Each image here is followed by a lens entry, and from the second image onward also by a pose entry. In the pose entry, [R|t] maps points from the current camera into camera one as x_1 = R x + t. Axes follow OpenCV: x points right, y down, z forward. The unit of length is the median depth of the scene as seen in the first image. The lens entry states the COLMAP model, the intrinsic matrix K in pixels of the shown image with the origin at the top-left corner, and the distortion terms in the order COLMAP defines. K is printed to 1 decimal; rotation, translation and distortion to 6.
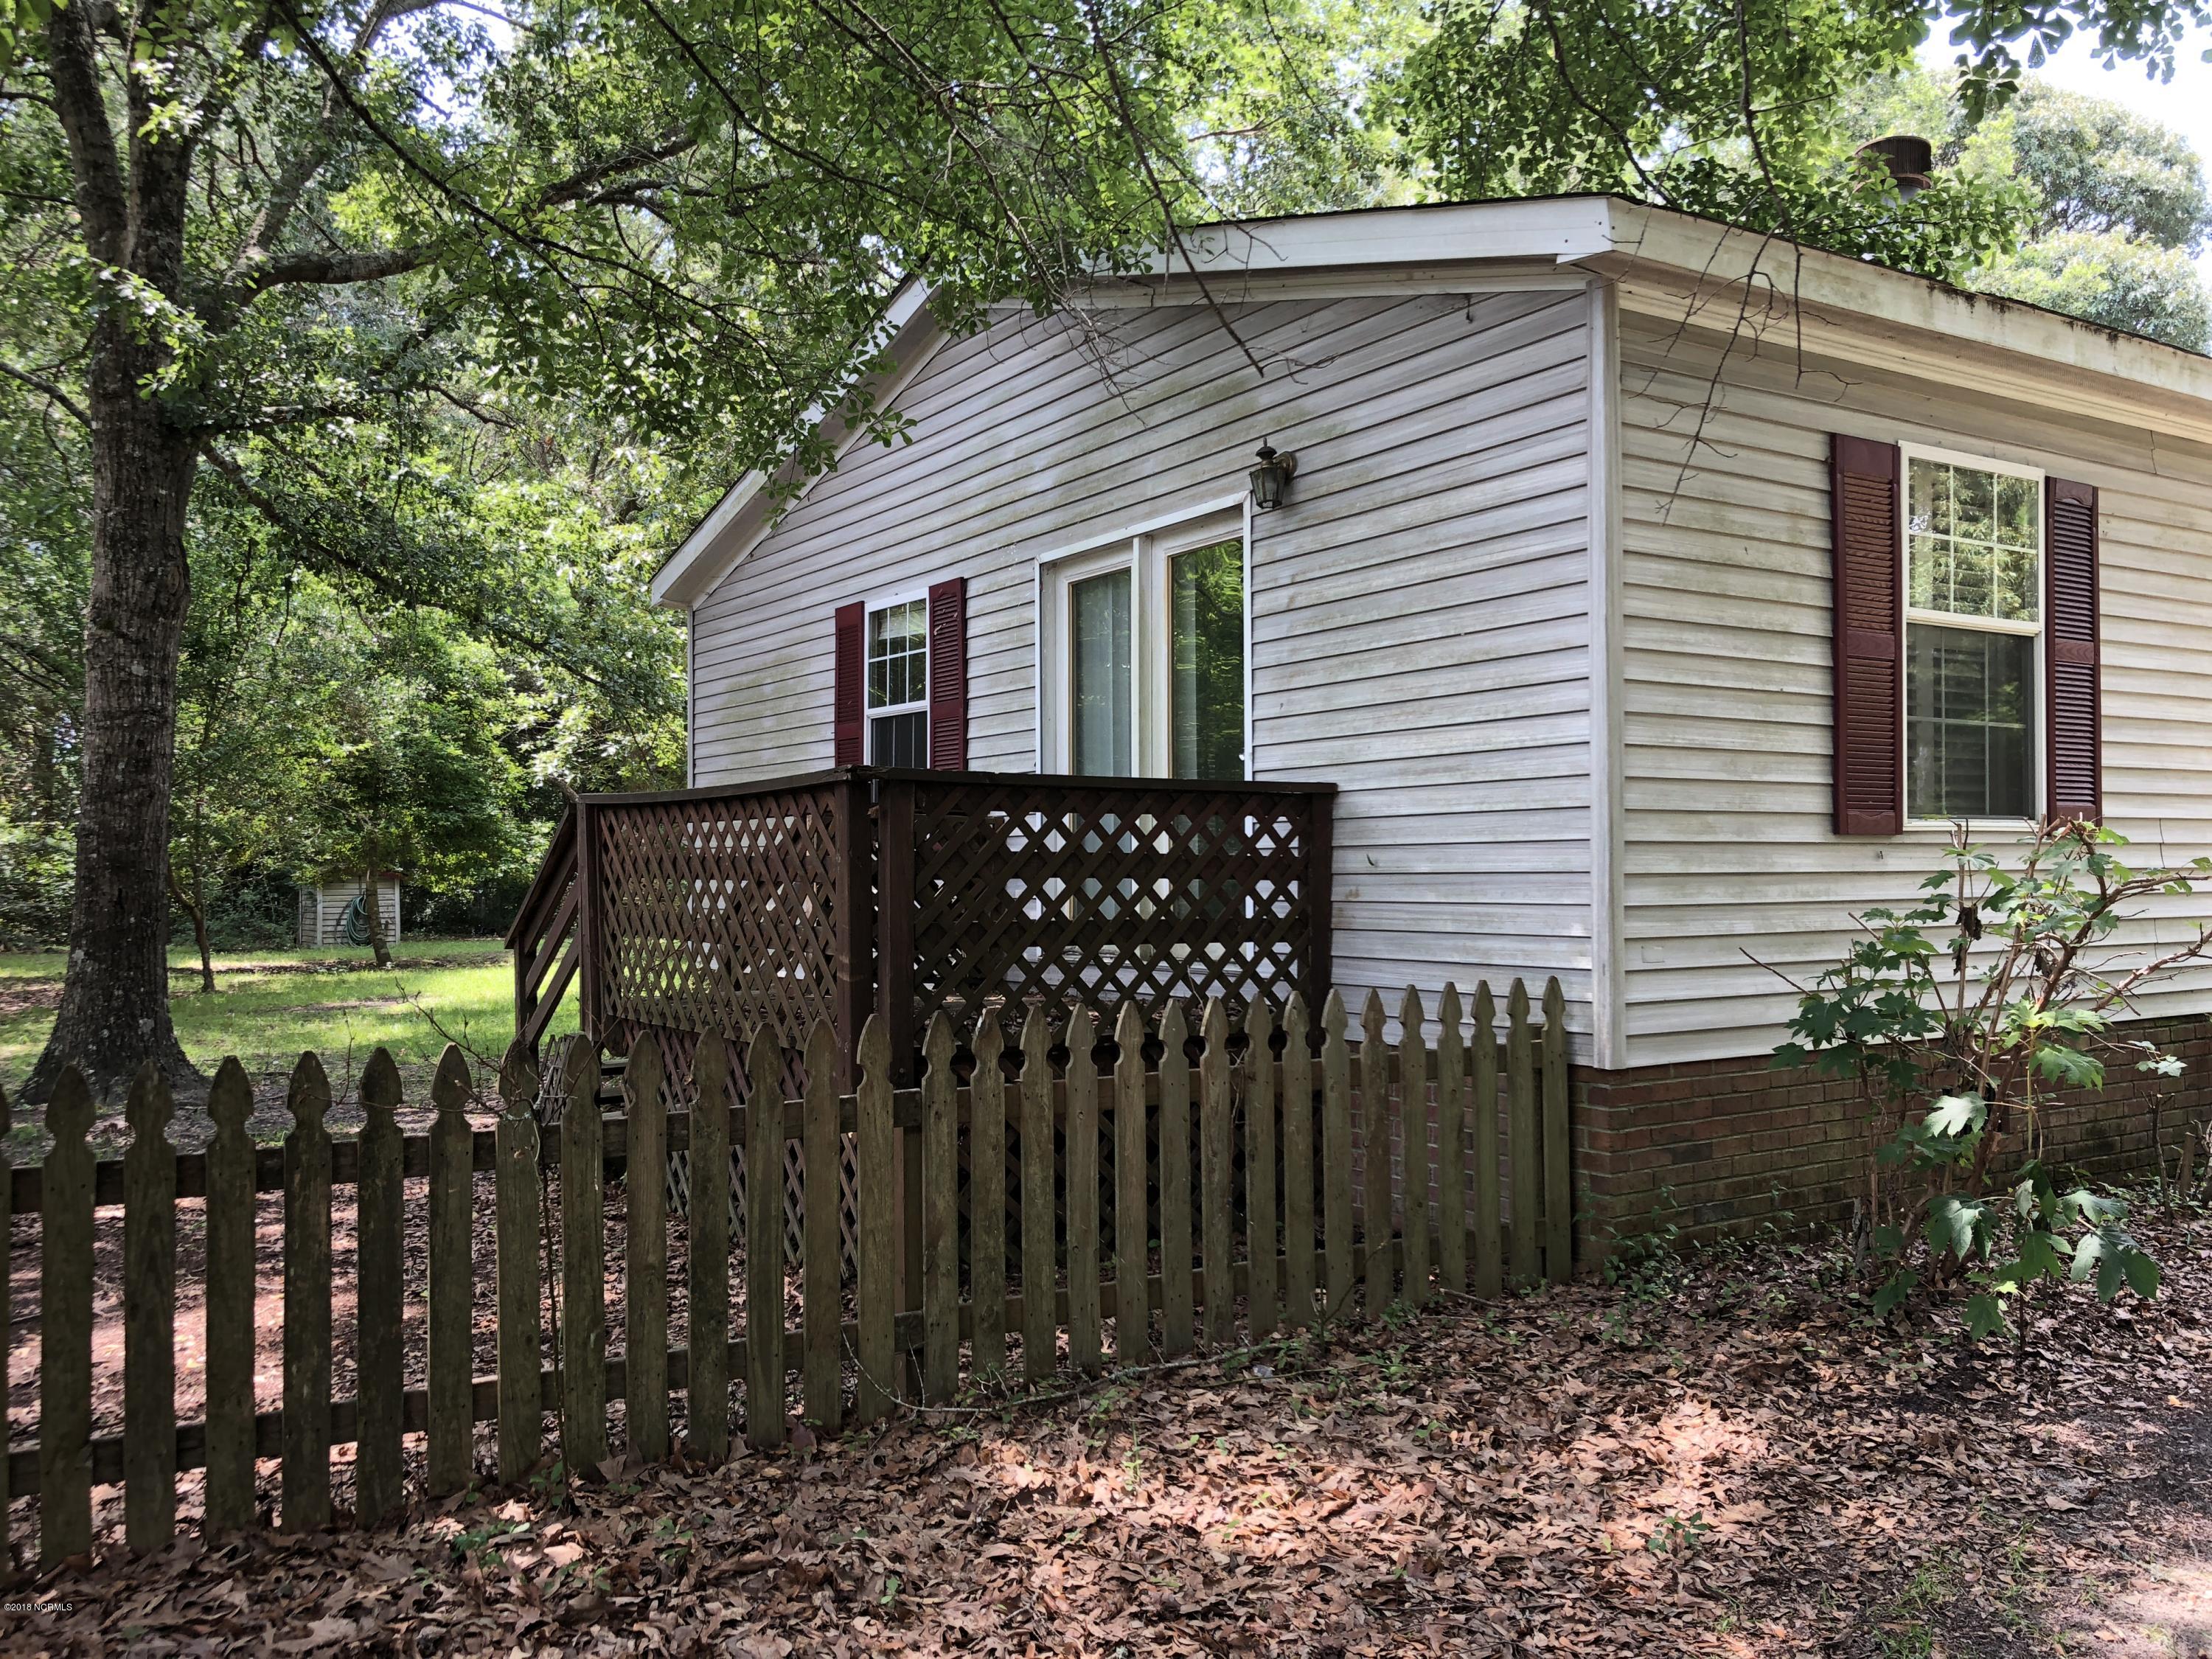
lens RADIAL K [[1807.0, 0, 1099.6], [0, 1807.0, 836.9], [0, 0, 1]] dist [0.066250, -0.100876]
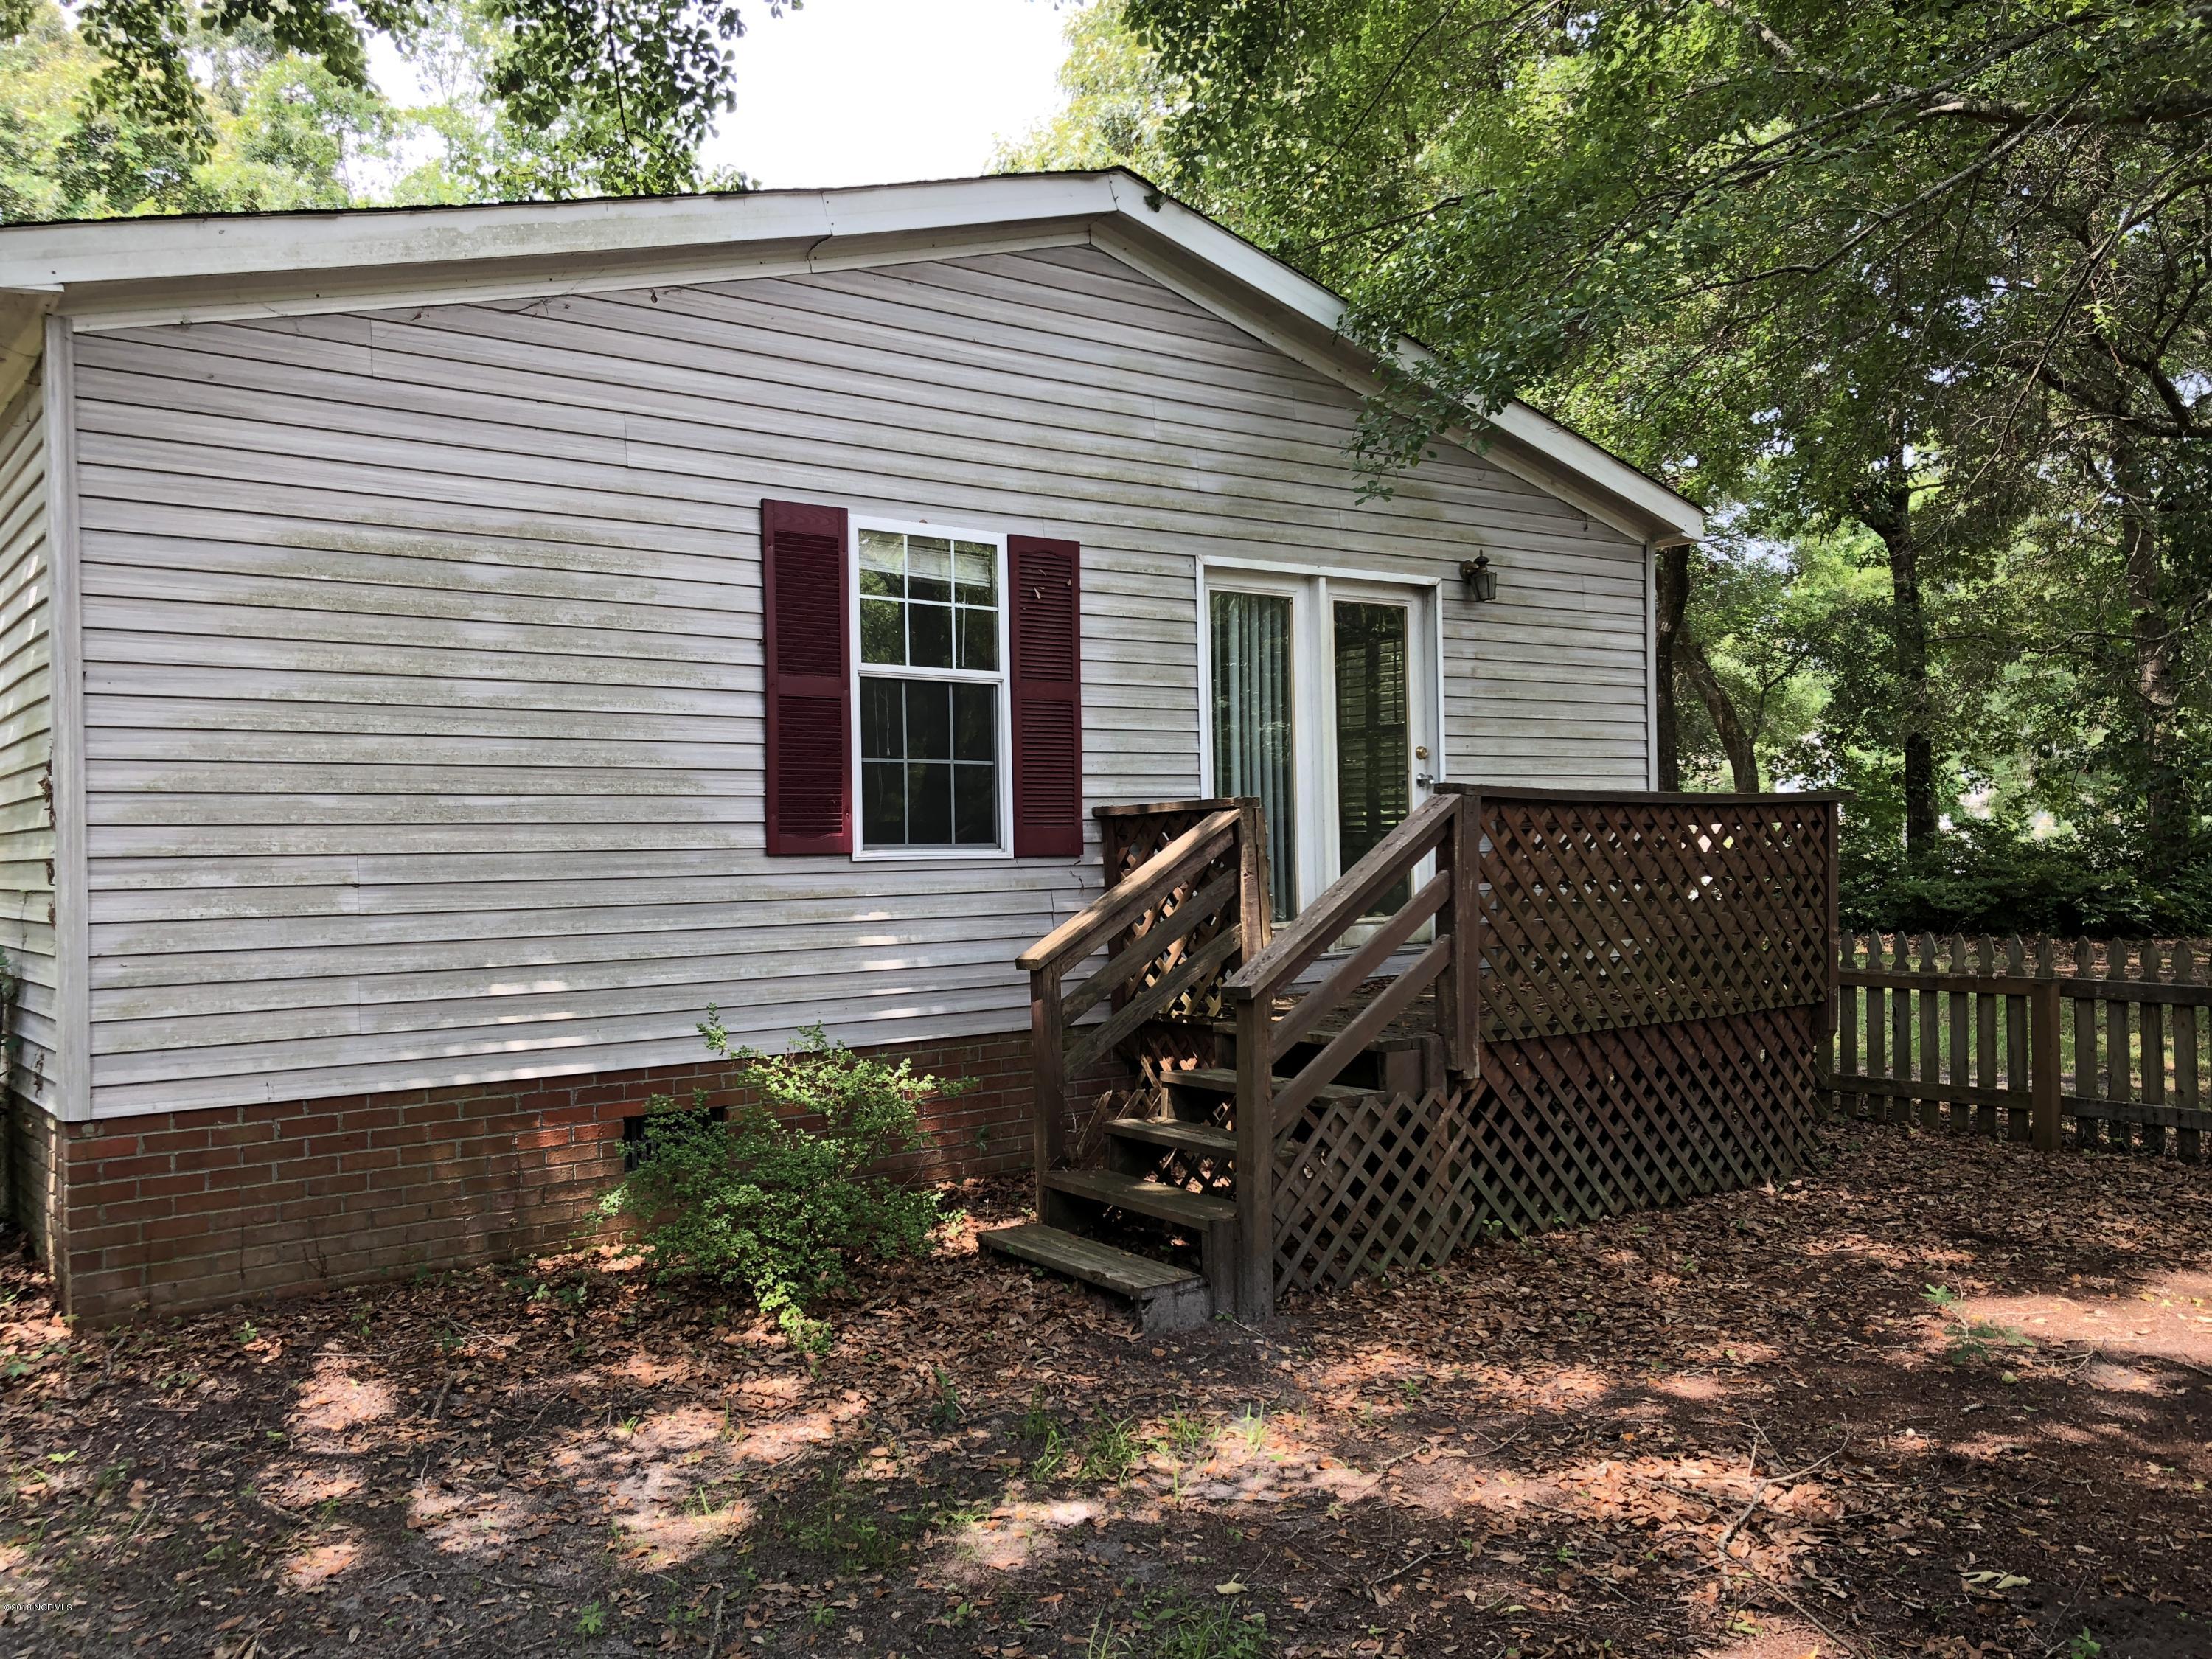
lens RADIAL K [[1807.0, 0, 1099.6], [0, 1807.0, 836.9], [0, 0, 1]] dist [0.066250, -0.100876]
pose [[-0.068367, 0.022700, 0.997402, -0.945456], [0.004647, 0.999738, -0.022434, 0.017295], [-0.997649, 0.003102, -0.068454, 1.057831]]
